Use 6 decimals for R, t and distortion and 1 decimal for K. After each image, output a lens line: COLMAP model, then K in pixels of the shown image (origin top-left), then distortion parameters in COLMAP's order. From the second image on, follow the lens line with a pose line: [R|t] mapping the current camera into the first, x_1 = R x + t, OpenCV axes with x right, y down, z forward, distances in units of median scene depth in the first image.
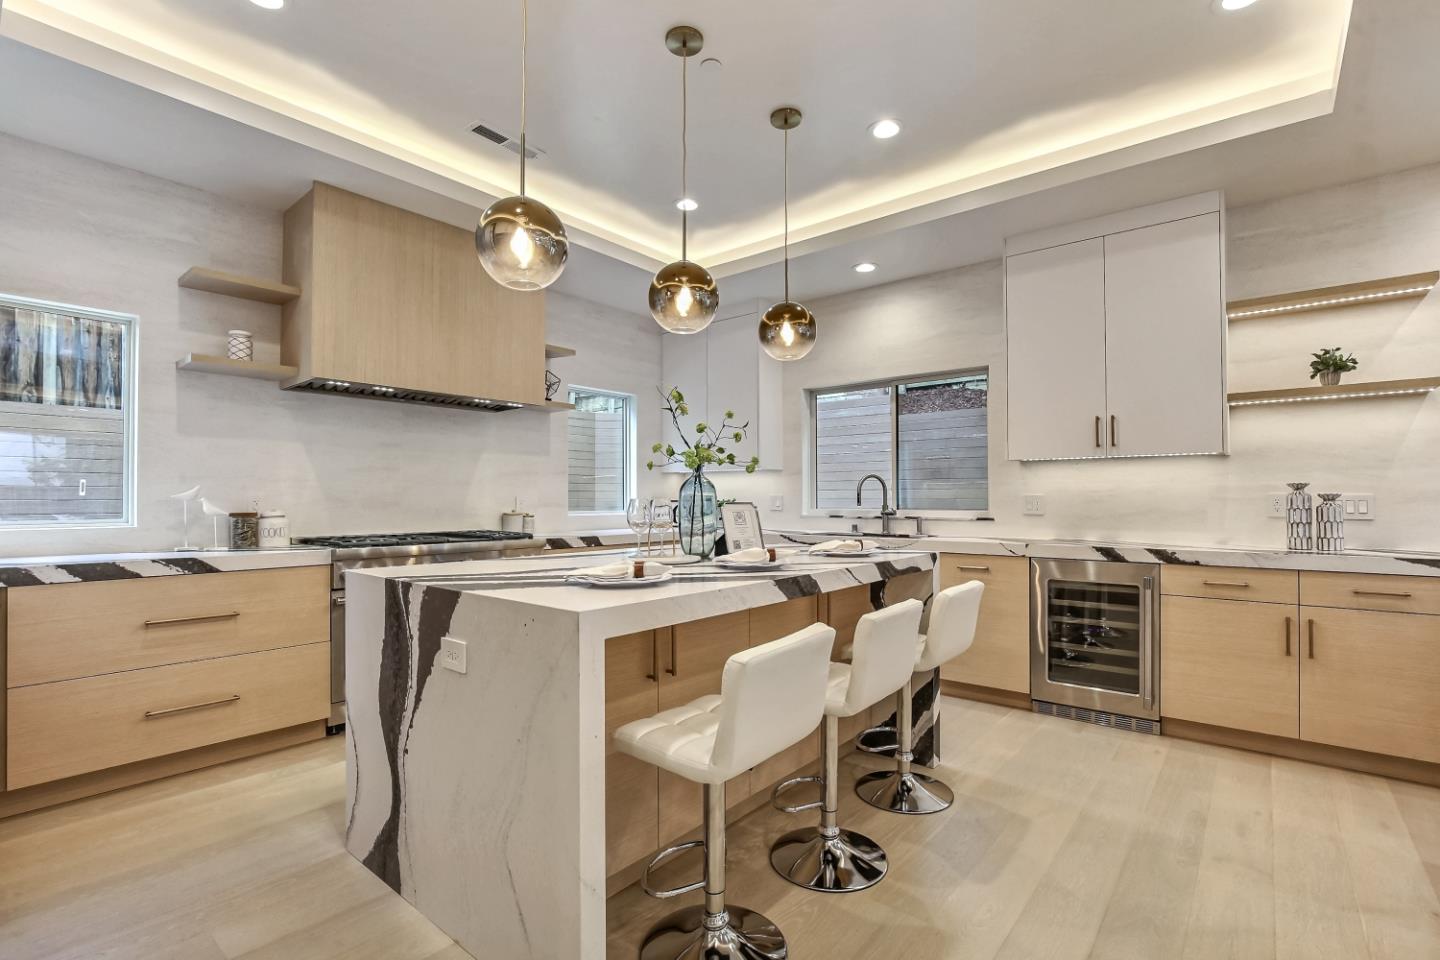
lens RADIAL K [[653.3, 0, 717.1], [0, 653.3, 488.5], [0, 0, 1]] dist [-0.015779, -0.003652]
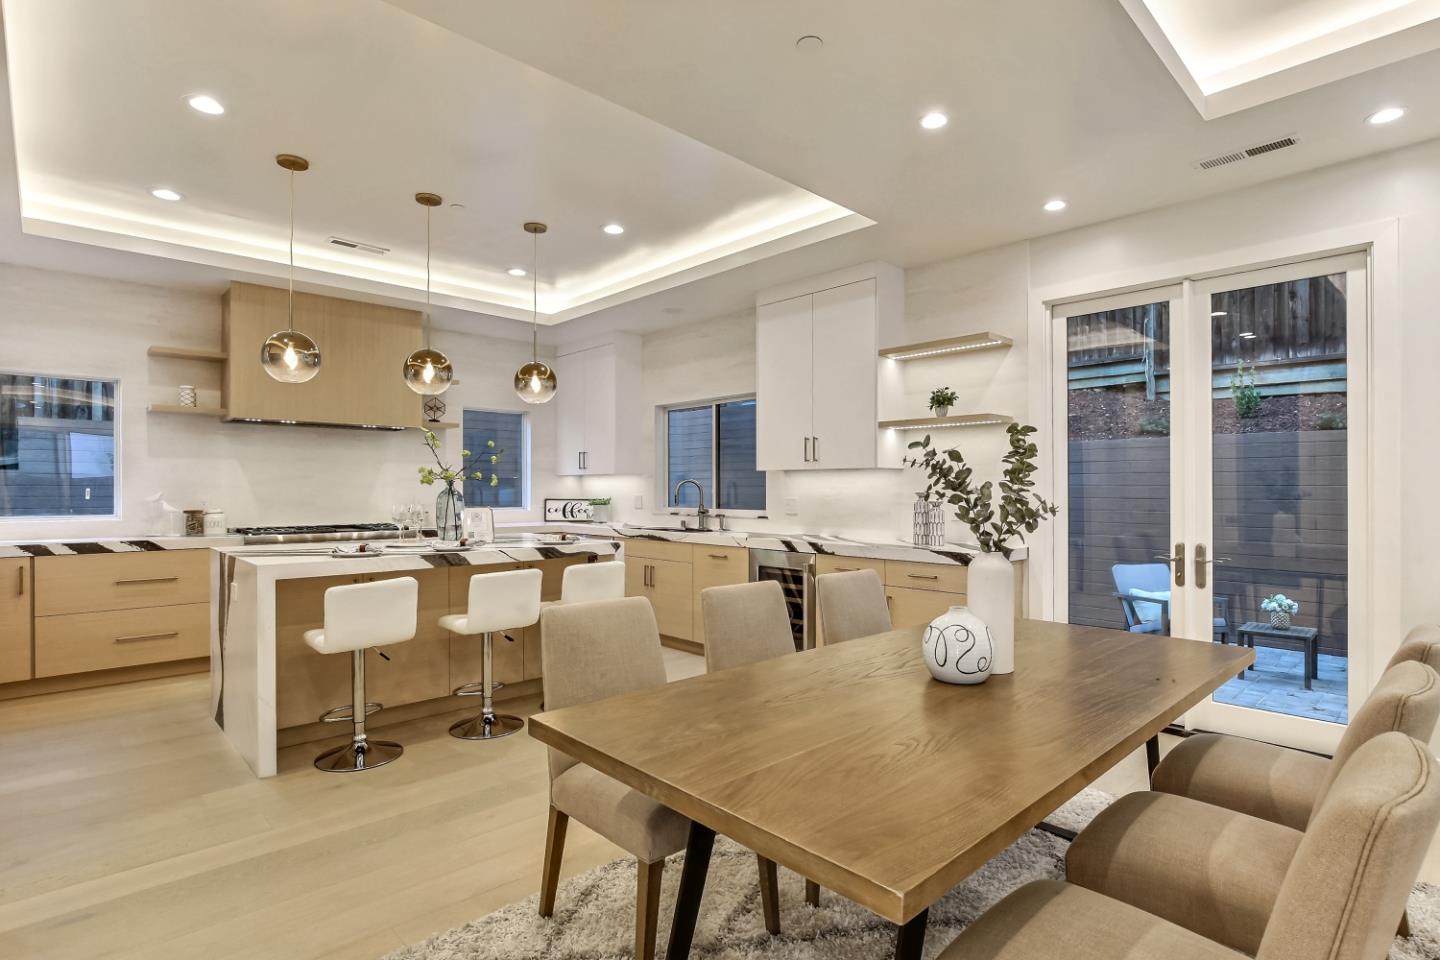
lens RADIAL K [[723.9, 0, 721.8], [0, 723.9, 485.6], [0, 0, 1]] dist [-0.016384, 0.000856]
pose [[0.992781, 0.001141, -0.119937, 0.660502], [0.000325, 0.999925, 0.012204, -0.038670], [0.119942, -0.012155, 0.992707, -0.467193]]
